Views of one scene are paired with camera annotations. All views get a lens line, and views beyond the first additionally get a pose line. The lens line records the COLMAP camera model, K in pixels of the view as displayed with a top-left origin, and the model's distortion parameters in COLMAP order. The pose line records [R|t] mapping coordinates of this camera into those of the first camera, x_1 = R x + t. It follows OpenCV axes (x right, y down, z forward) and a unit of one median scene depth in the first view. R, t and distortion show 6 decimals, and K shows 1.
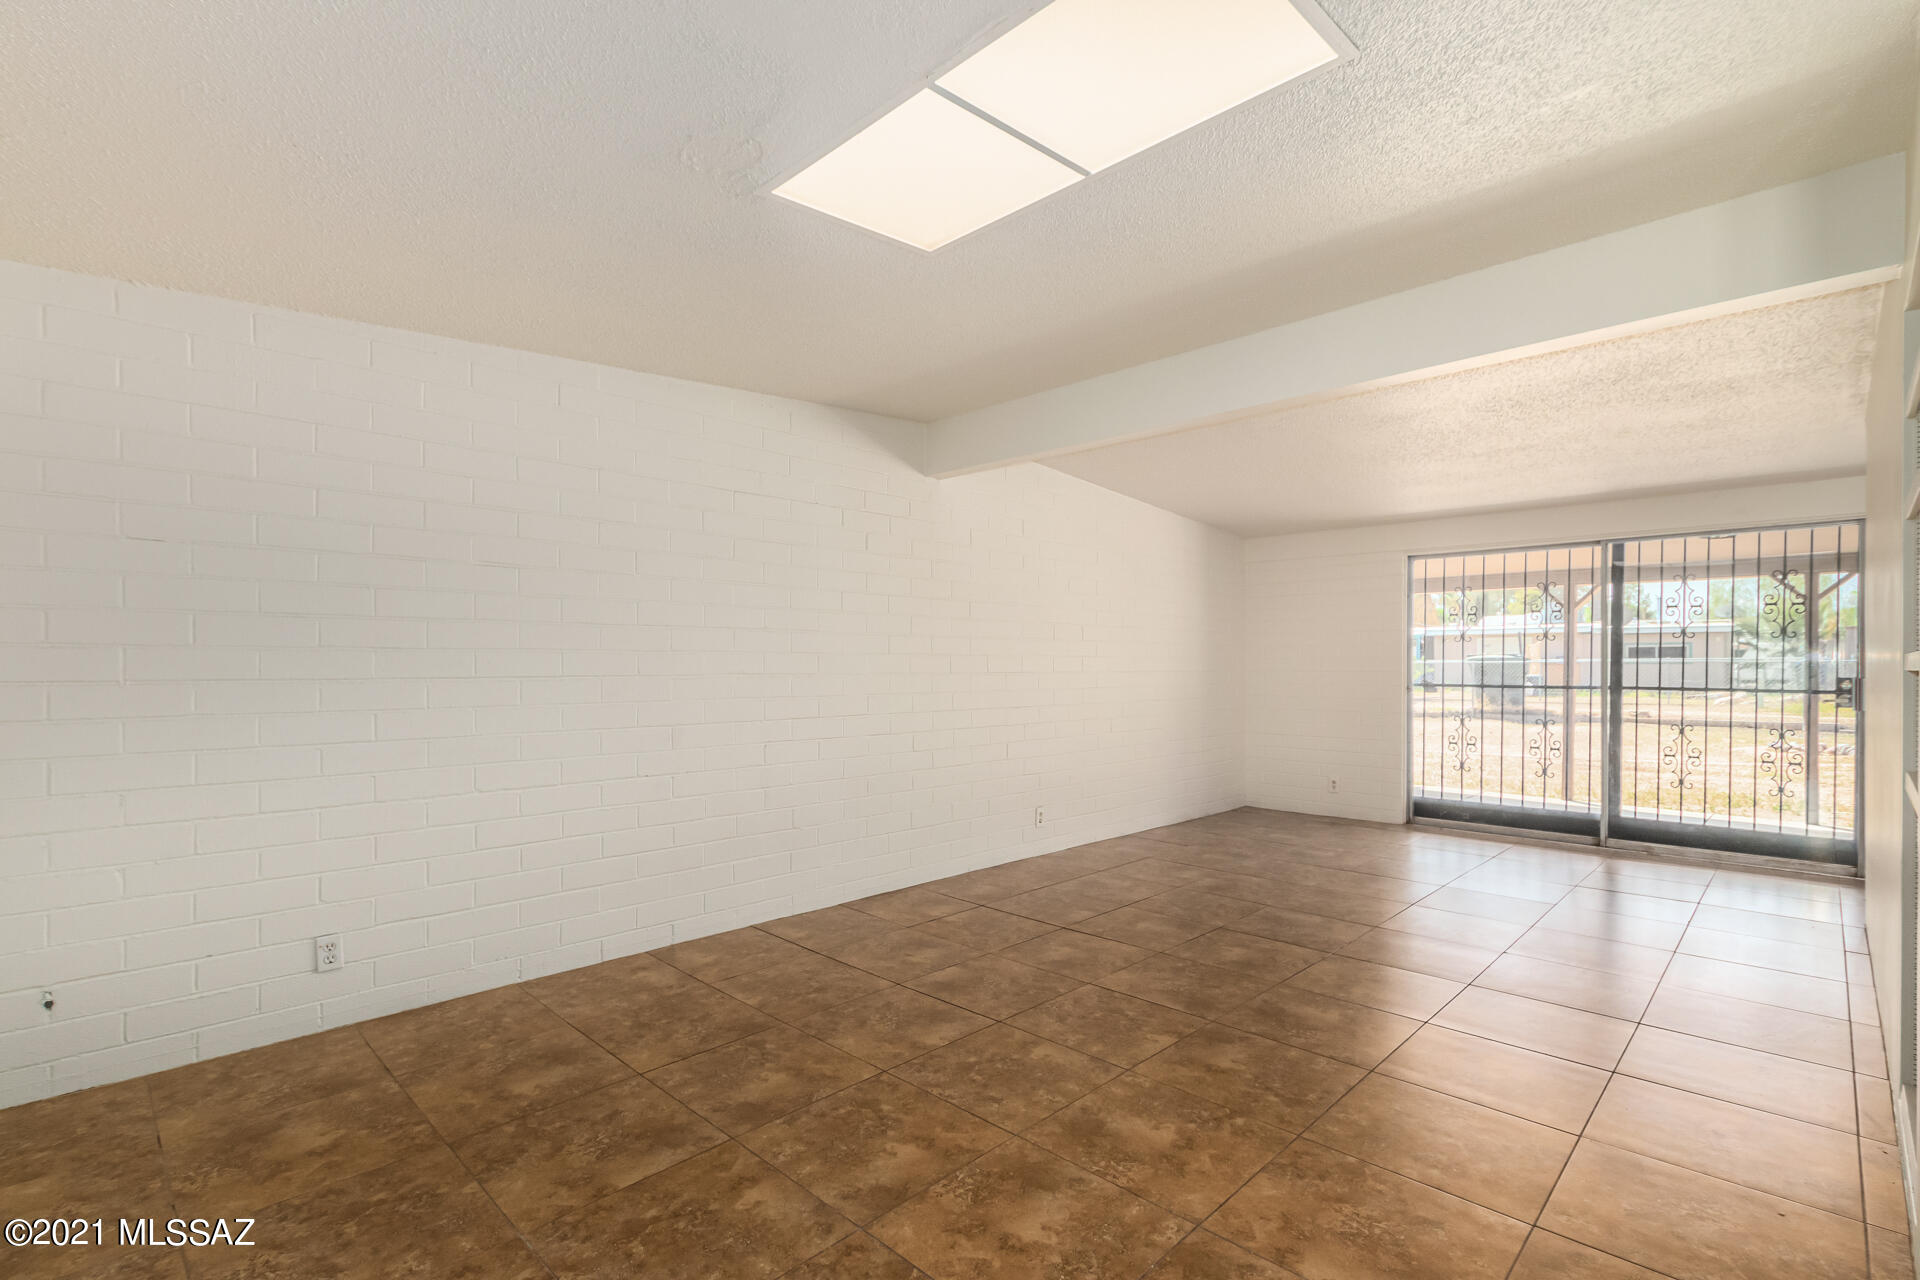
lens RADIAL K [[897.5, 0, 954.8], [0, 897.5, 652.0], [0, 0, 1]] dist [0.004055, -0.002034]
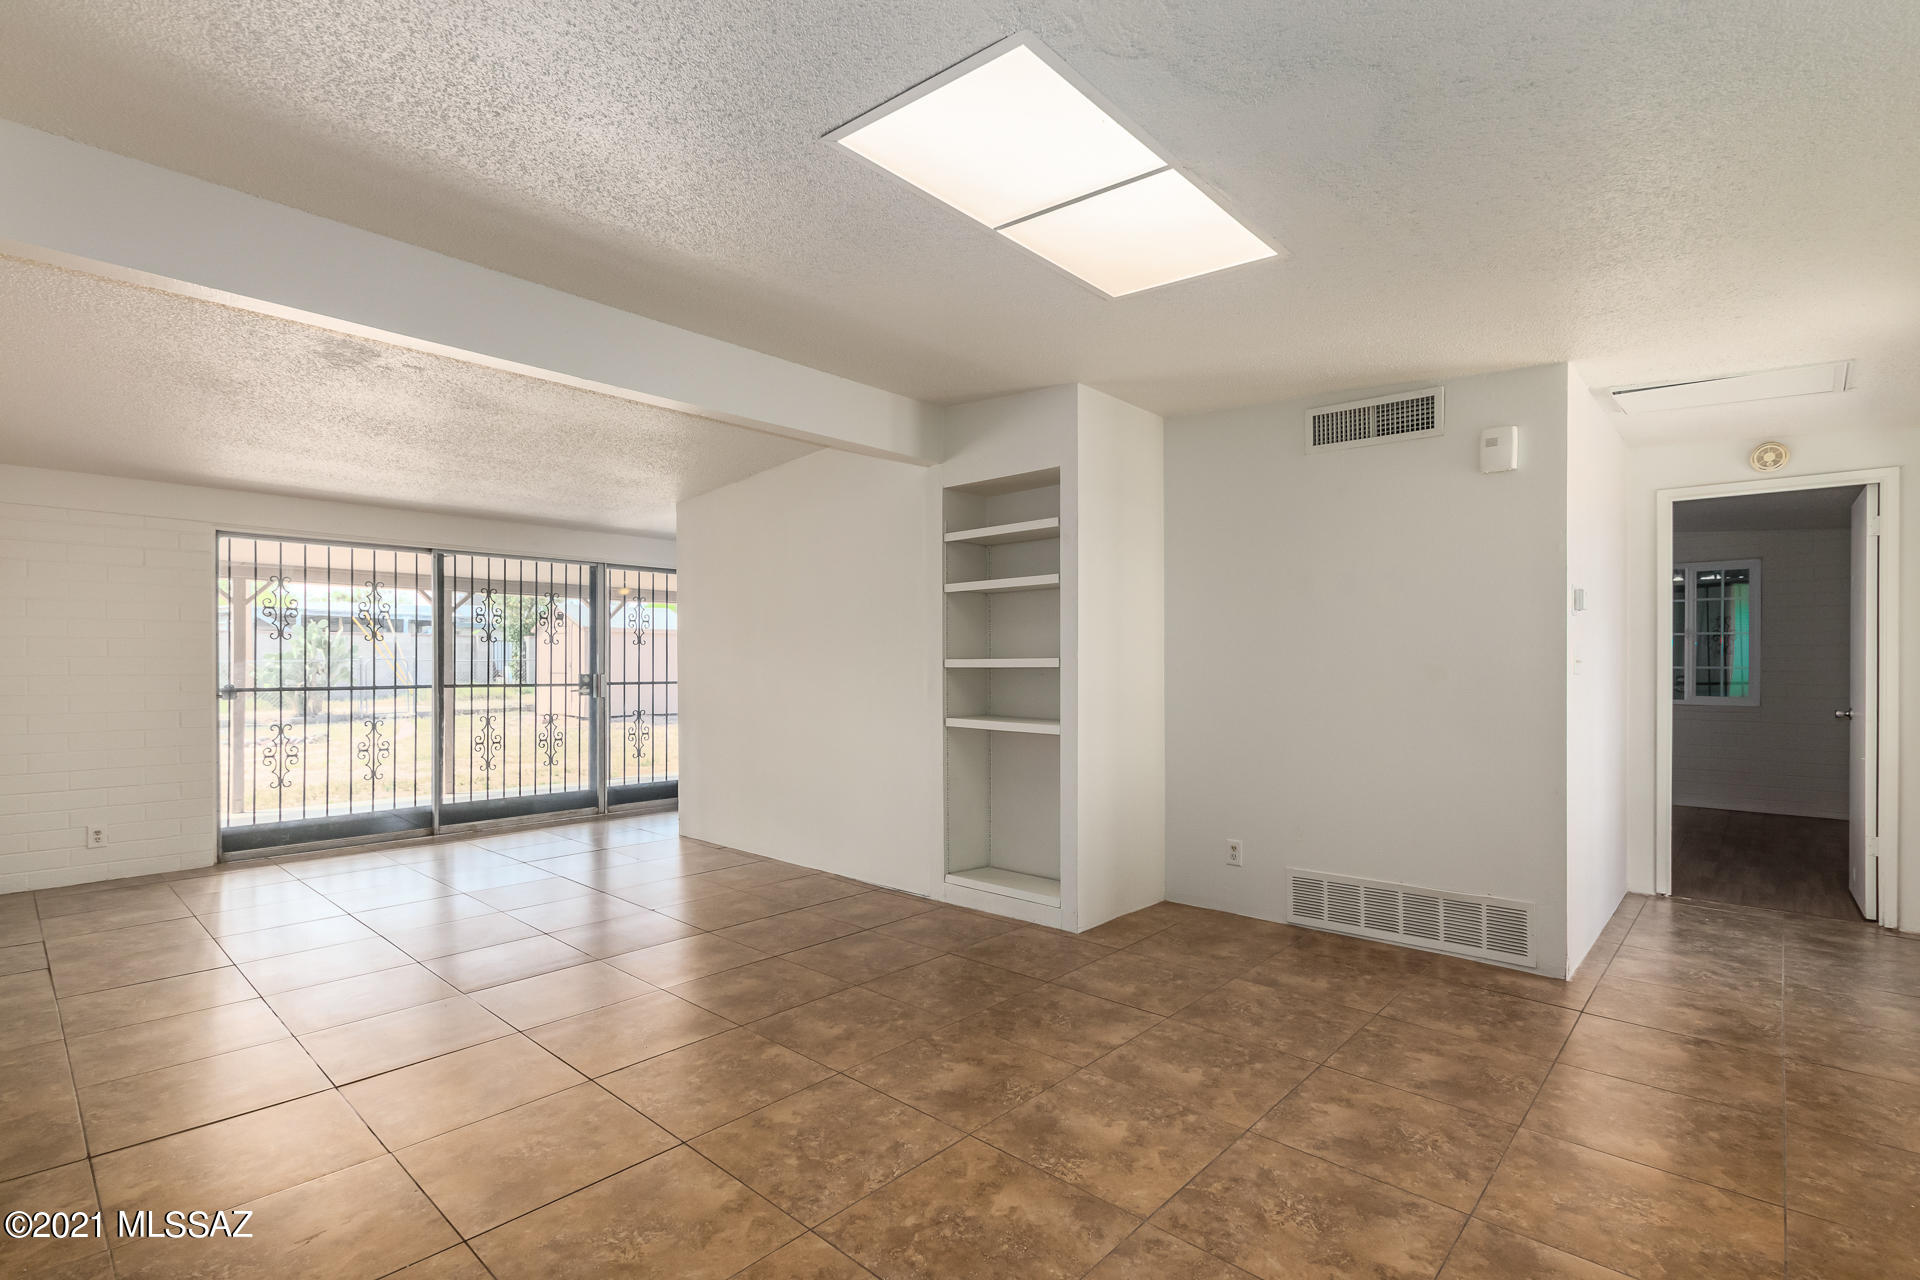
lens RADIAL K [[897.5, 0, 956.8], [0, 897.5, 641.9], [0, 0, 1]] dist [0.004055, -0.002034]
pose [[-0.051196, 0.024409, 0.998390, -0.387637], [-0.011887, 0.999616, -0.025048, 0.005560], [-0.998618, -0.013150, -0.050886, 0.439645]]
